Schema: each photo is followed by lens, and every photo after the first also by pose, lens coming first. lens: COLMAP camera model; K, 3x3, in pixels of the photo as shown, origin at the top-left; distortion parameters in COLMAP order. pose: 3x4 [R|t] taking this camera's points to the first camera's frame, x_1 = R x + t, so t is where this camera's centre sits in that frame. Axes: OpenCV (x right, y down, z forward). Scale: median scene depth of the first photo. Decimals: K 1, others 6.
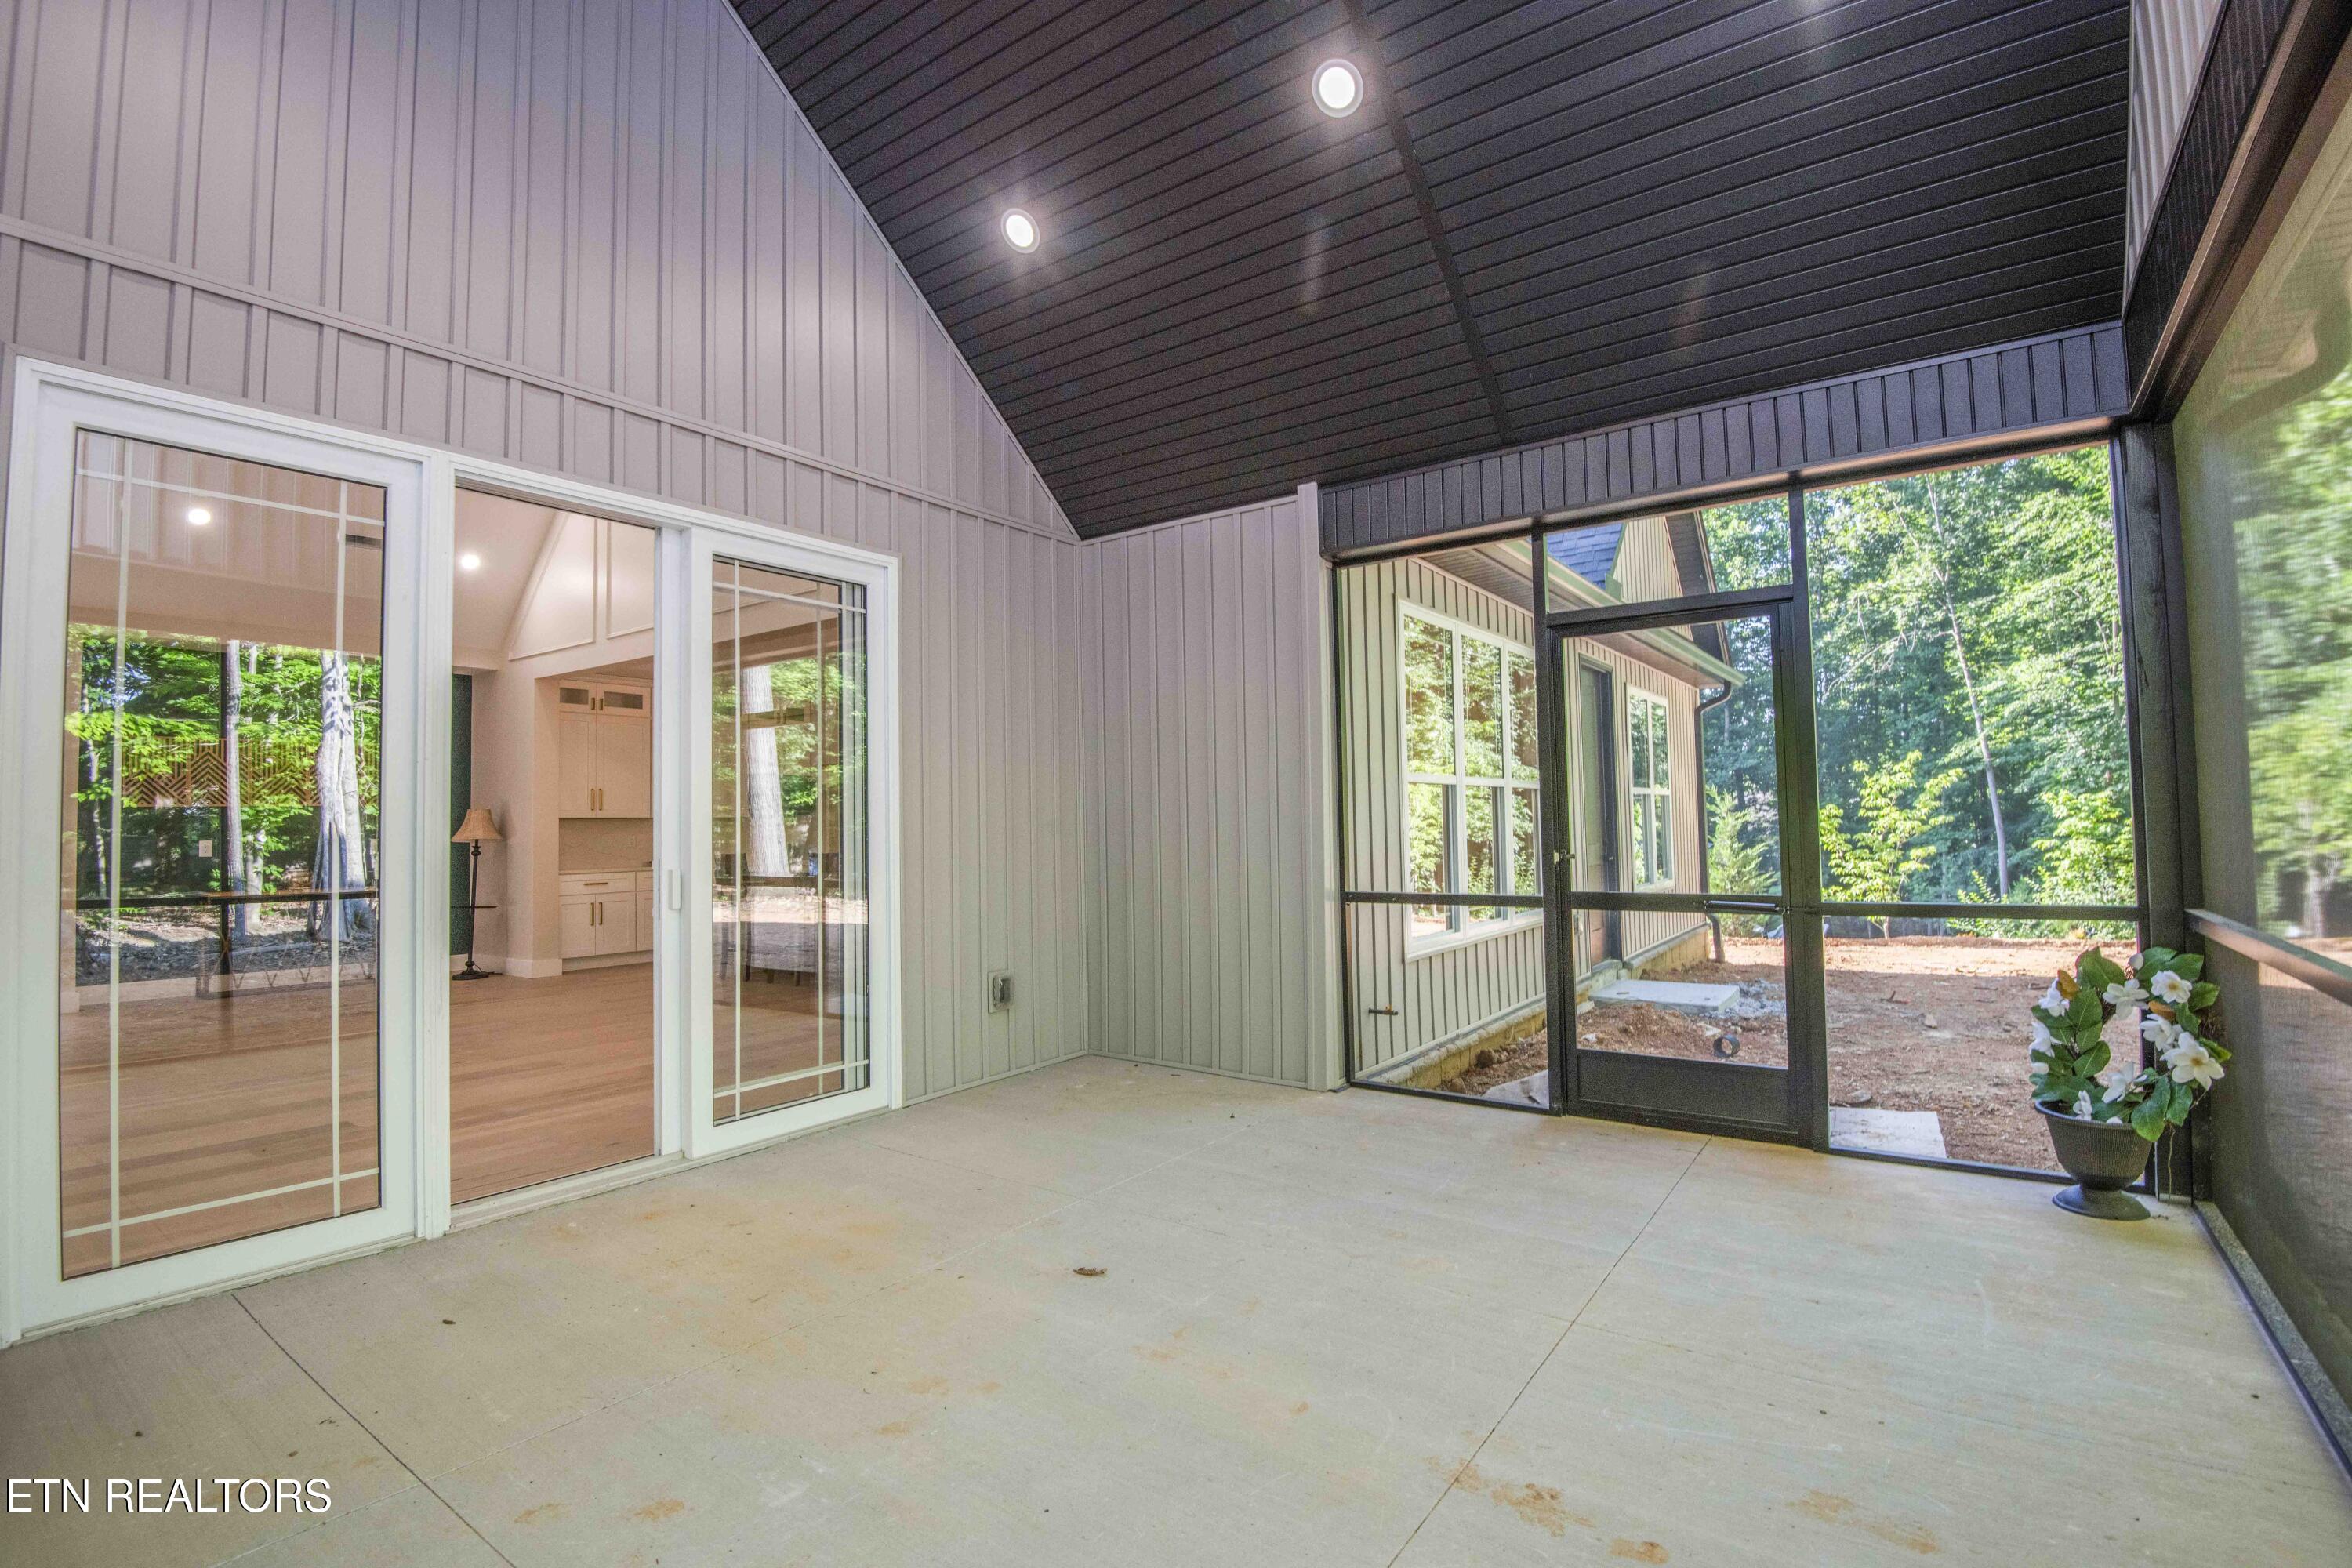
lens RADIAL K [[1088.1, 0, 1184.4], [0, 1088.1, 784.5], [0, 0, 1]] dist [-0.003170, -0.023228]
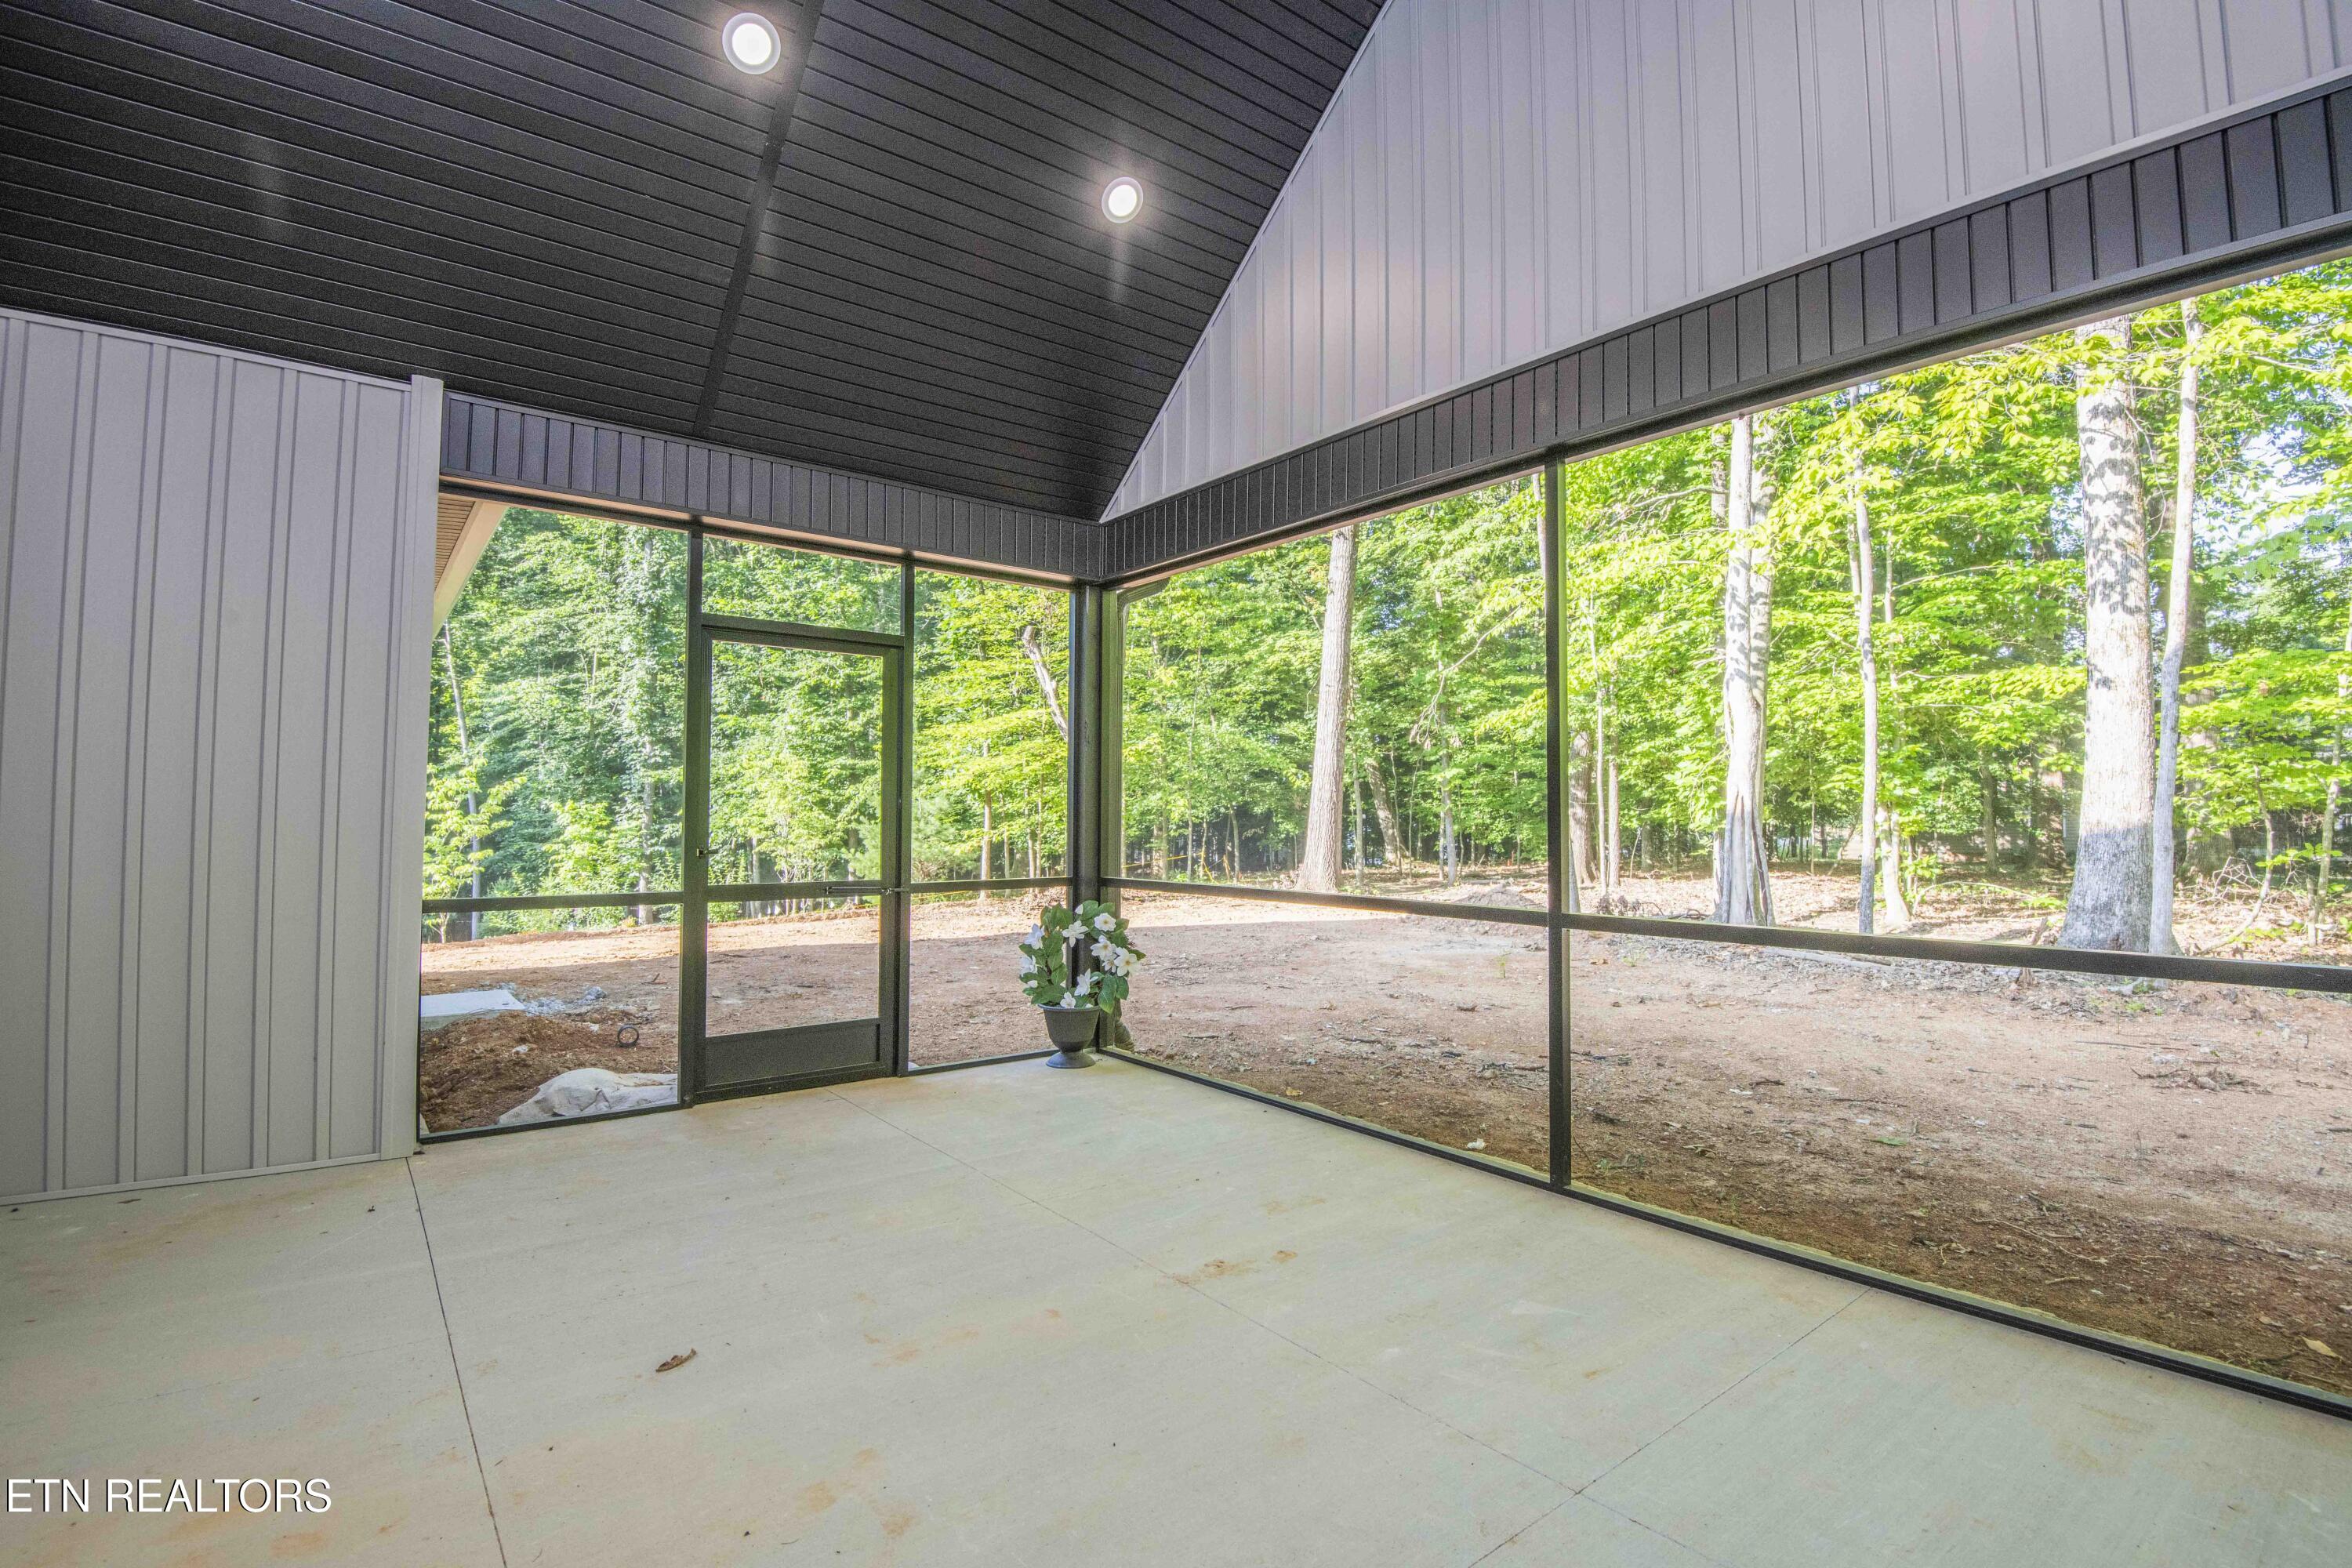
lens RADIAL K [[1092.1, 0, 1182.3], [0, 1092.1, 775.3], [0, 0, 1]] dist [0.000162, -0.024142]
pose [[0.278114, 0.058680, 0.958754, -0.562610], [-0.045096, 0.997829, -0.047990, 0.026689], [-0.959489, -0.029889, 0.280157, 0.308841]]
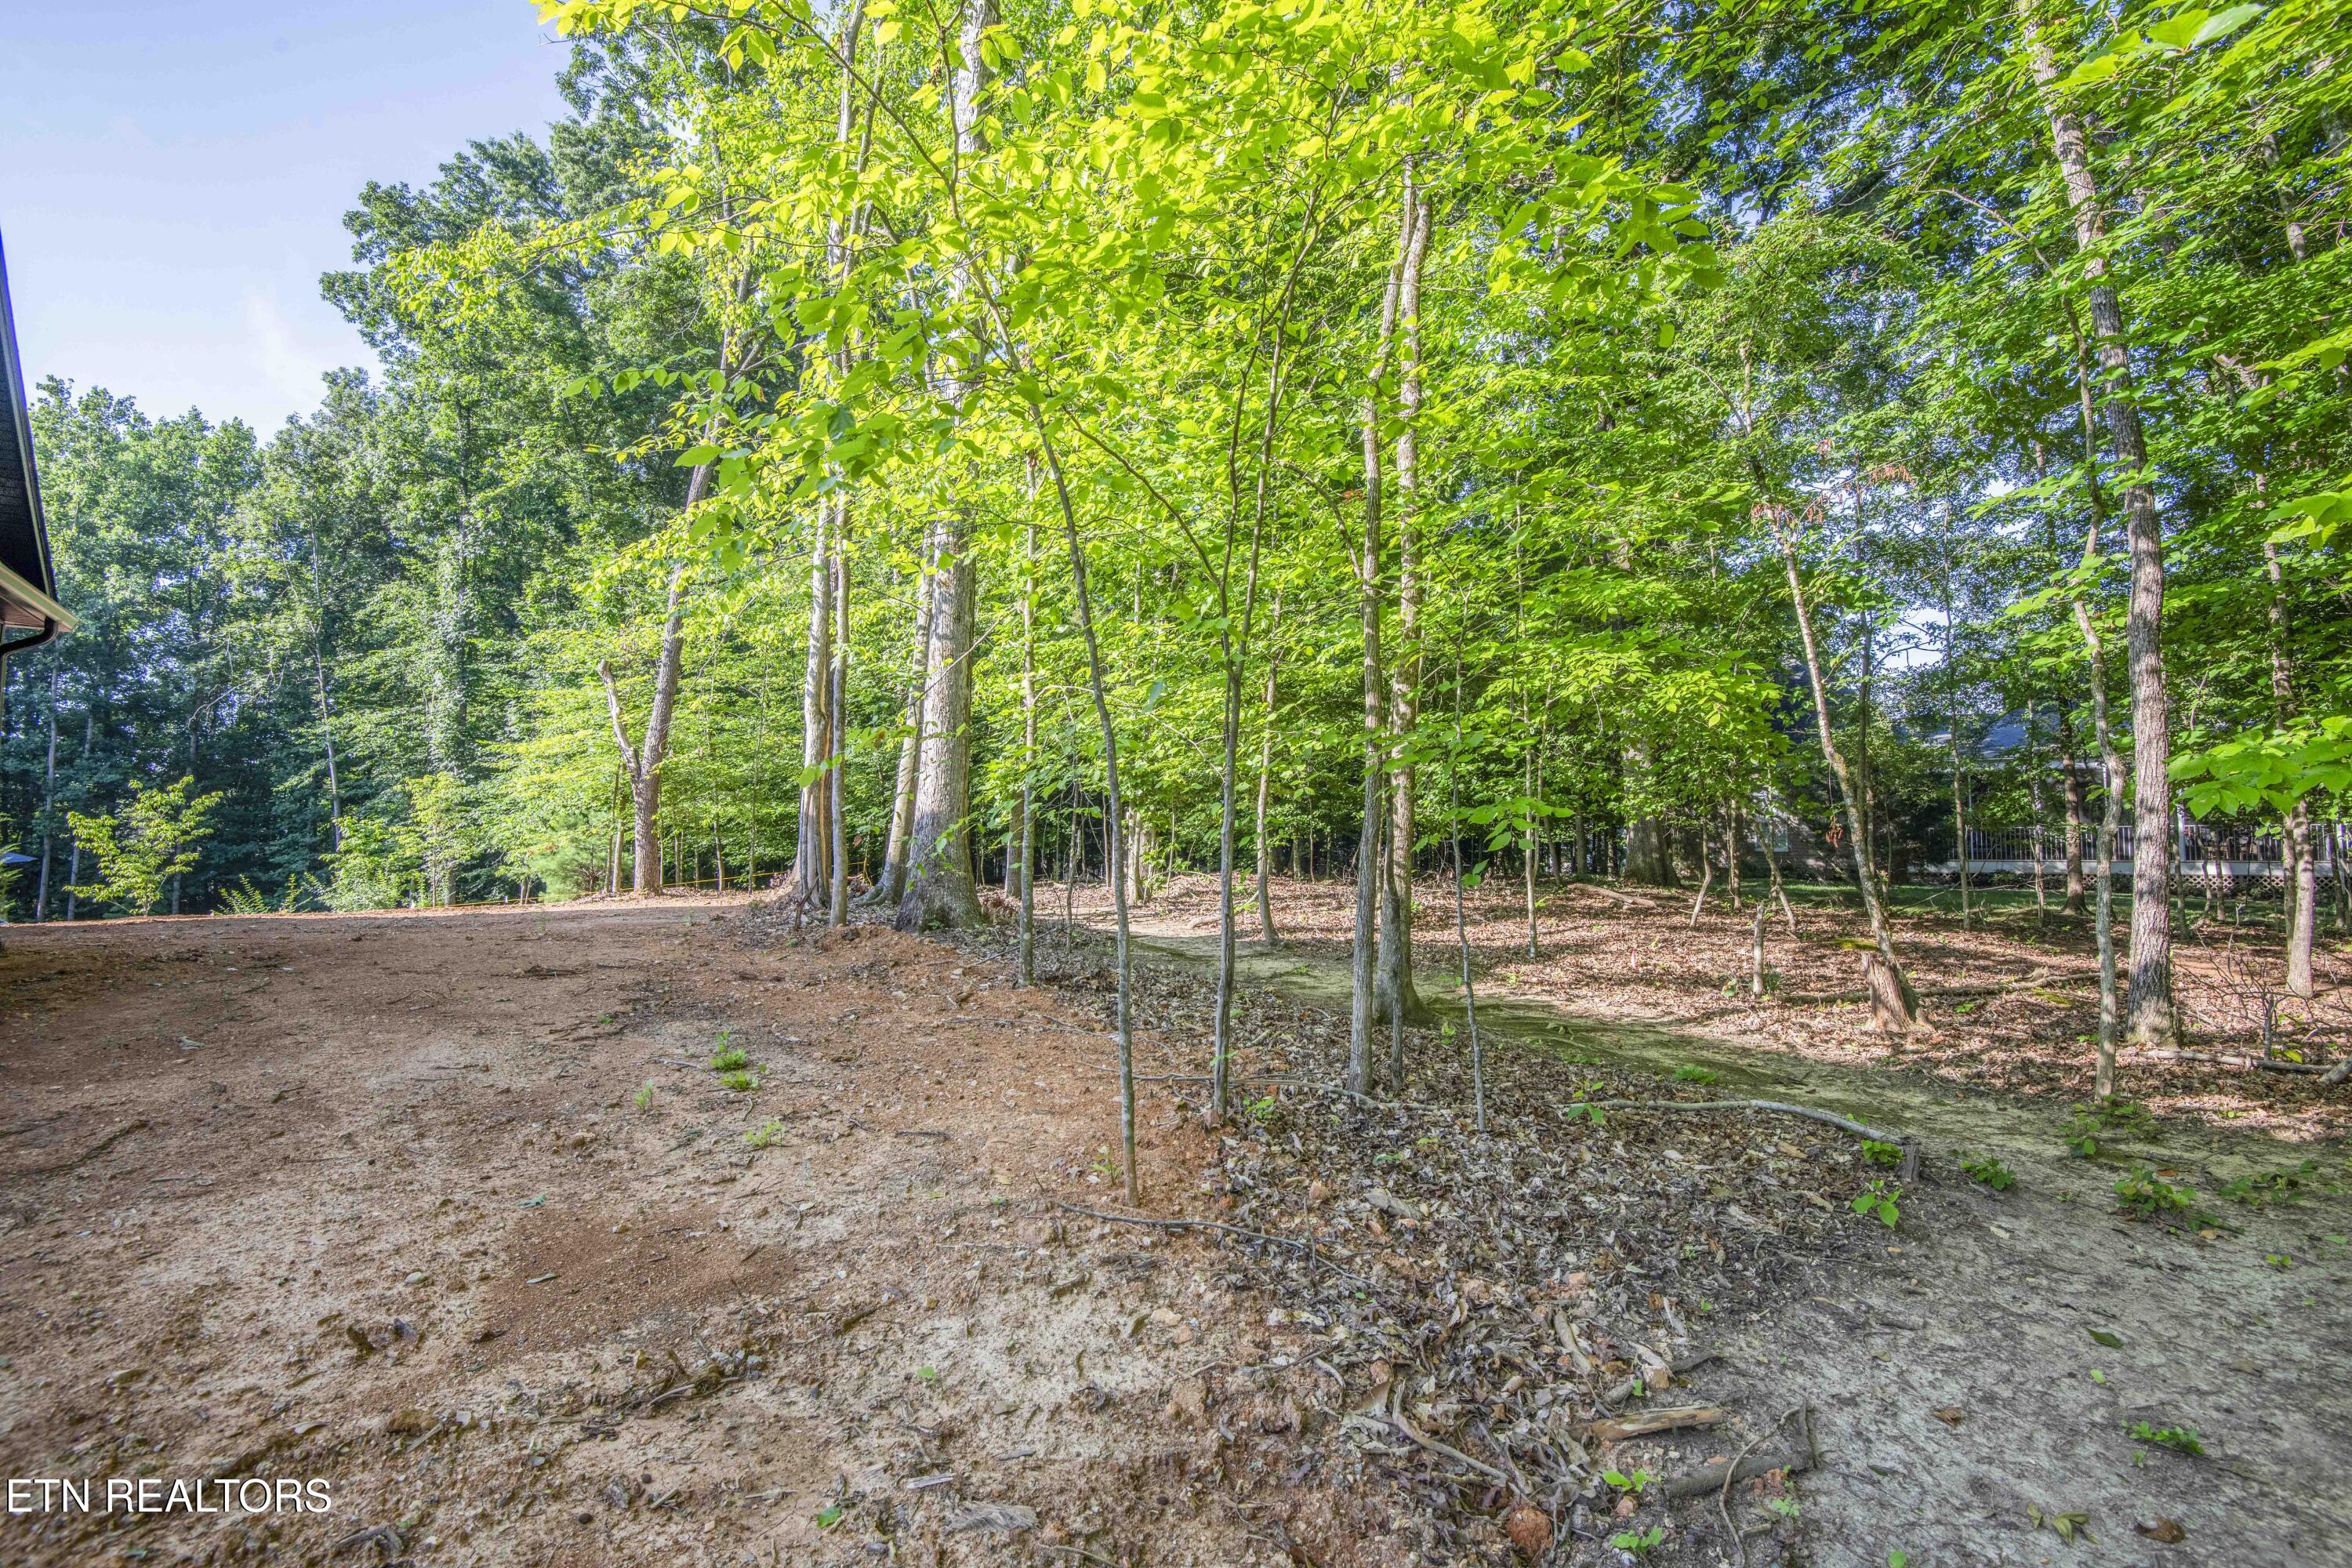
lens RADIAL K [[1088.1, 0, 1184.4], [0, 1088.1, 784.5], [0, 0, 1]] dist [-0.003170, -0.023228]
pose [[0.339560, 0.075773, 0.937527, -0.337958], [-0.045615, 0.996904, -0.064051, 0.024732], [-0.939478, -0.021016, 0.341965, -2.123379]]
